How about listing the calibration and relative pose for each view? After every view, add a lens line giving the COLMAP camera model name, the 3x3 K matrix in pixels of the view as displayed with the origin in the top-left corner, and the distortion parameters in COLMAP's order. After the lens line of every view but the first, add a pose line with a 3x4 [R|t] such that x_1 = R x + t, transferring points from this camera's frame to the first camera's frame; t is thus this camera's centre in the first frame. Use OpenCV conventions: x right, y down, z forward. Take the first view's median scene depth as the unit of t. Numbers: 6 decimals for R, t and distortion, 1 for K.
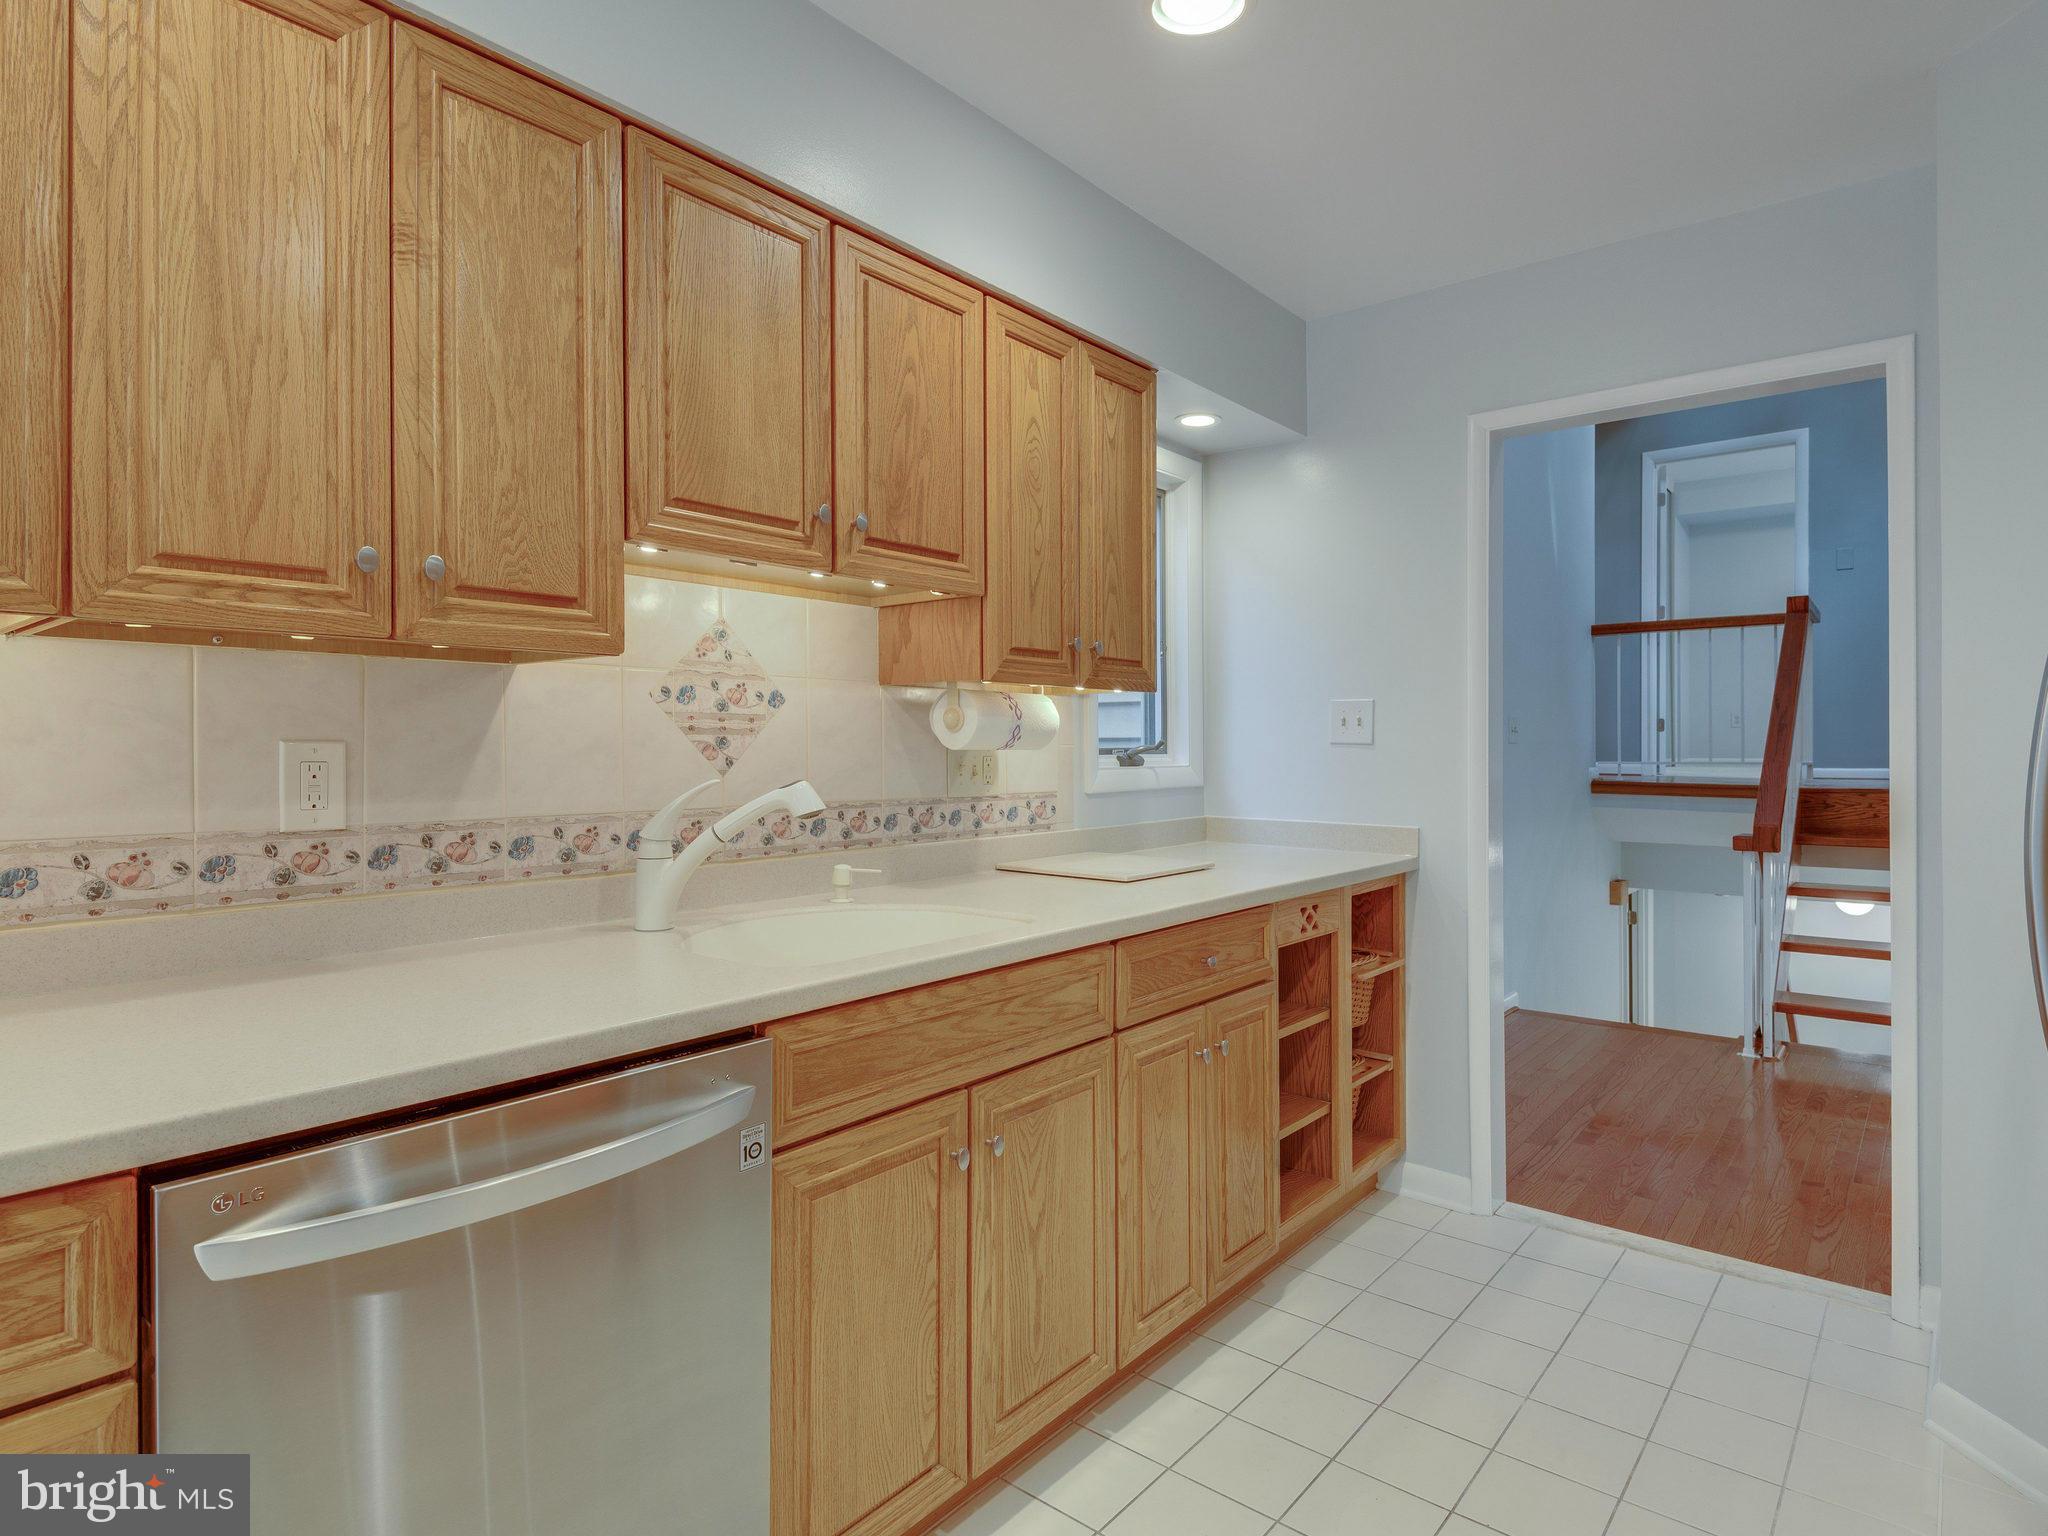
lens RADIAL K [[1116.7, 0, 1031.7], [0, 1116.7, 759.3], [0, 0, 1]] dist [0.042112, -0.035693]
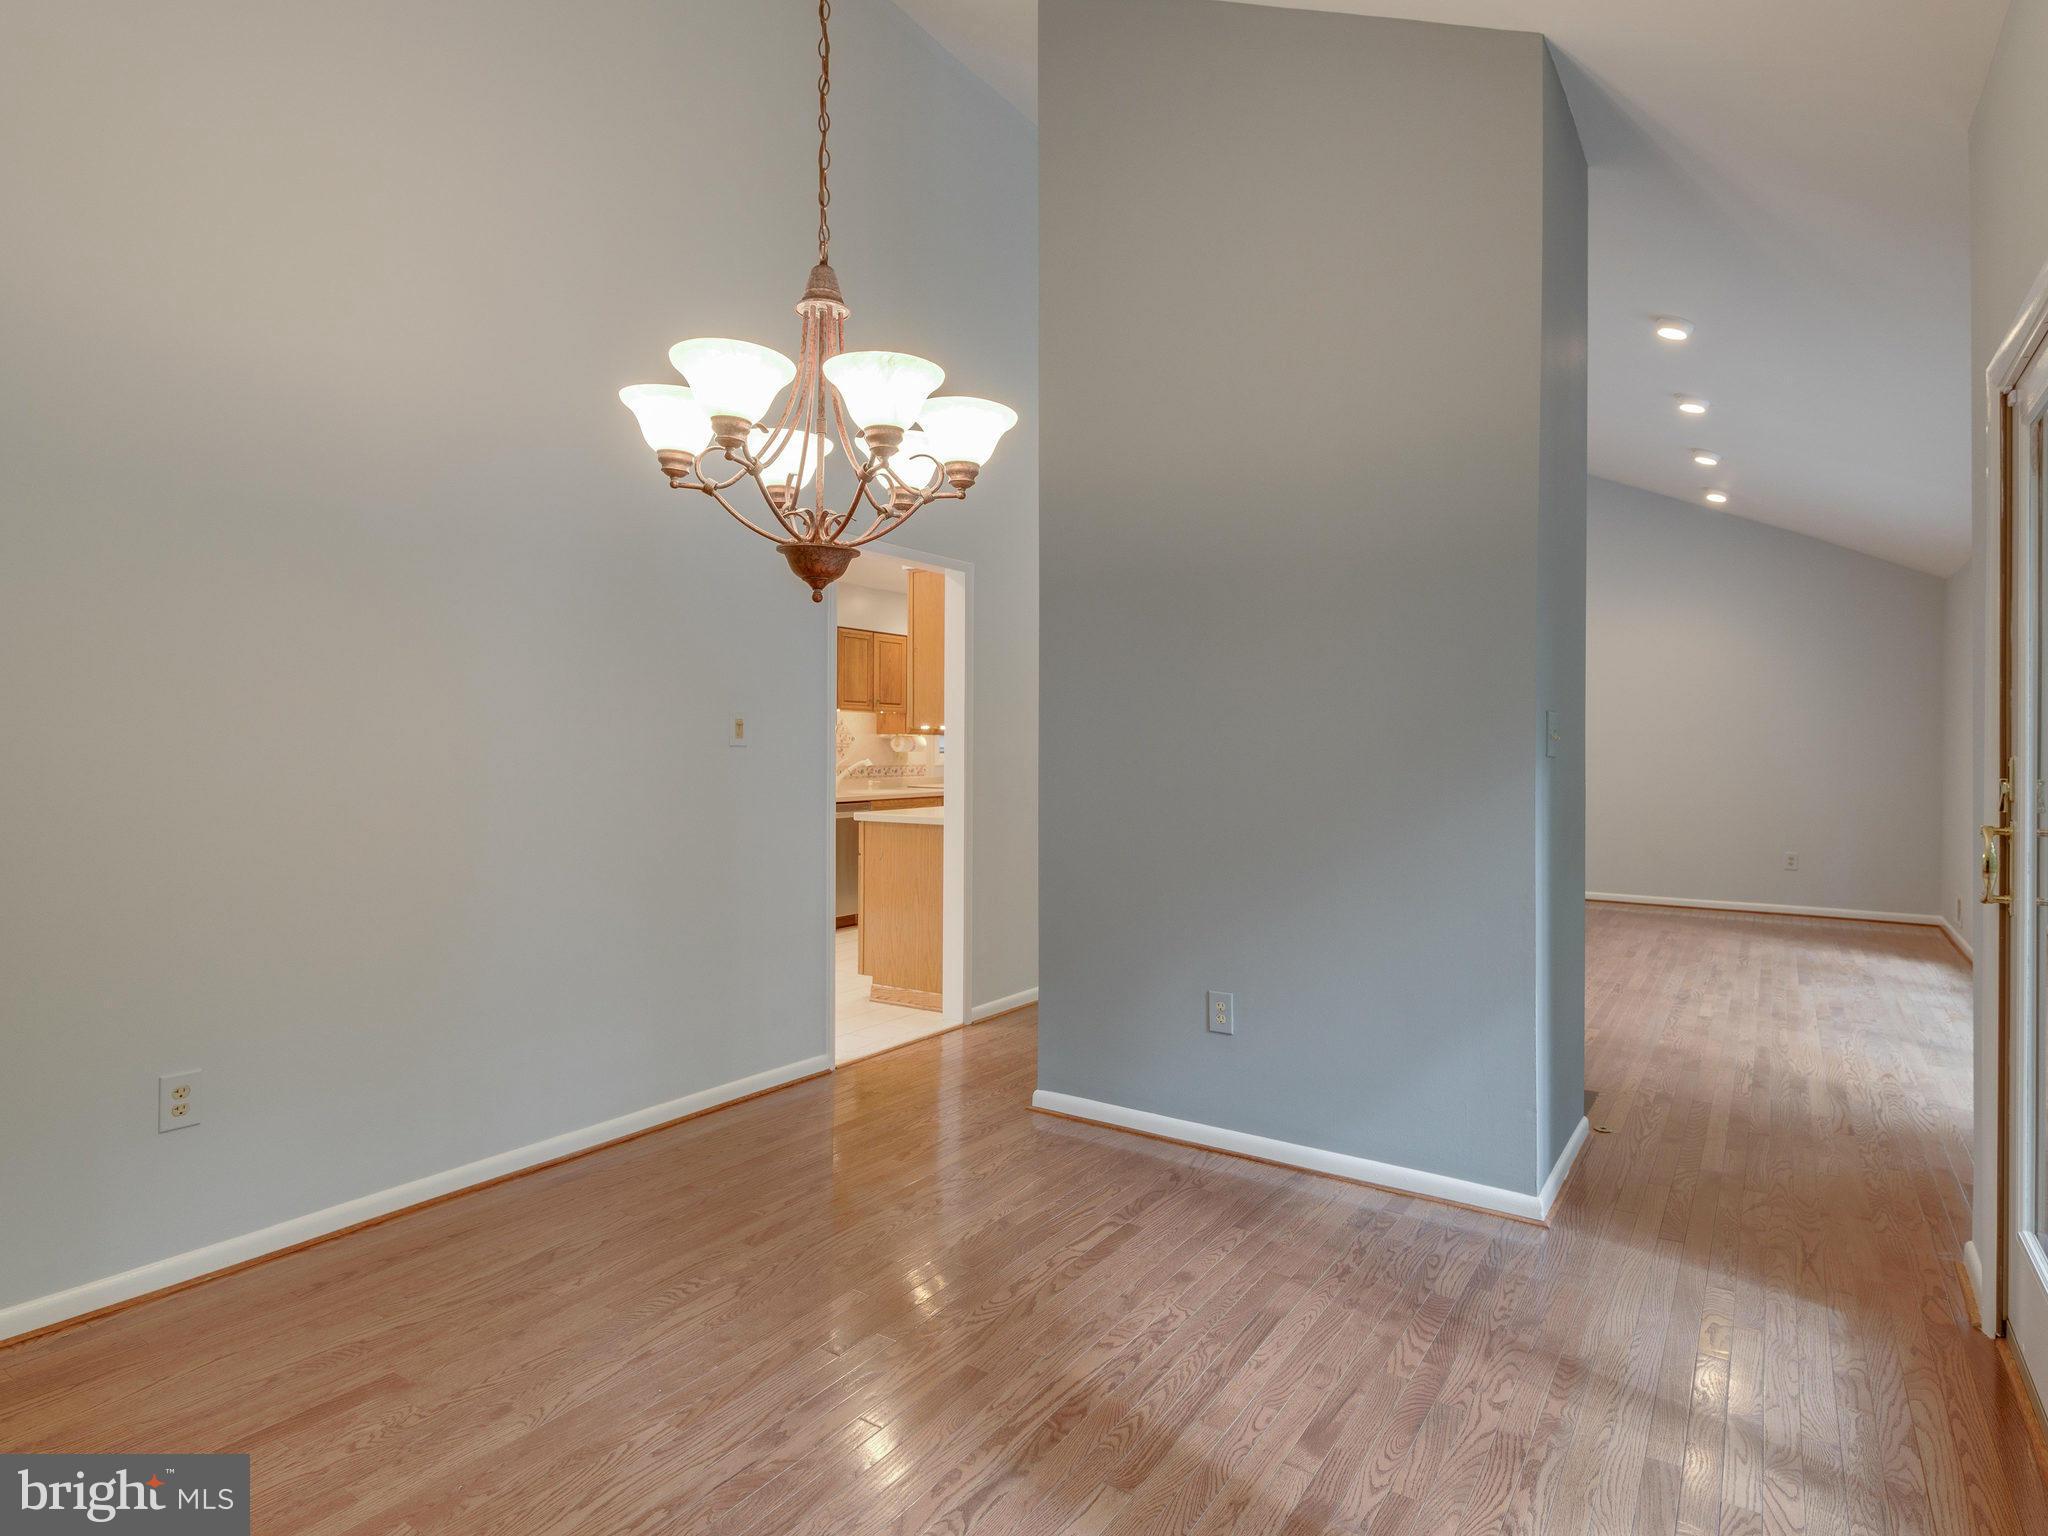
lens RADIAL K [[1116.7, 0, 1031.7], [0, 1116.7, 759.3], [0, 0, 1]] dist [0.042112, -0.035693]
pose [[0.994988, 0.006201, 0.099798, 0.004463], [-0.006549, 0.999974, 0.003163, 0.001596], [-0.099775, -0.003800, 0.995003, -2.733502]]
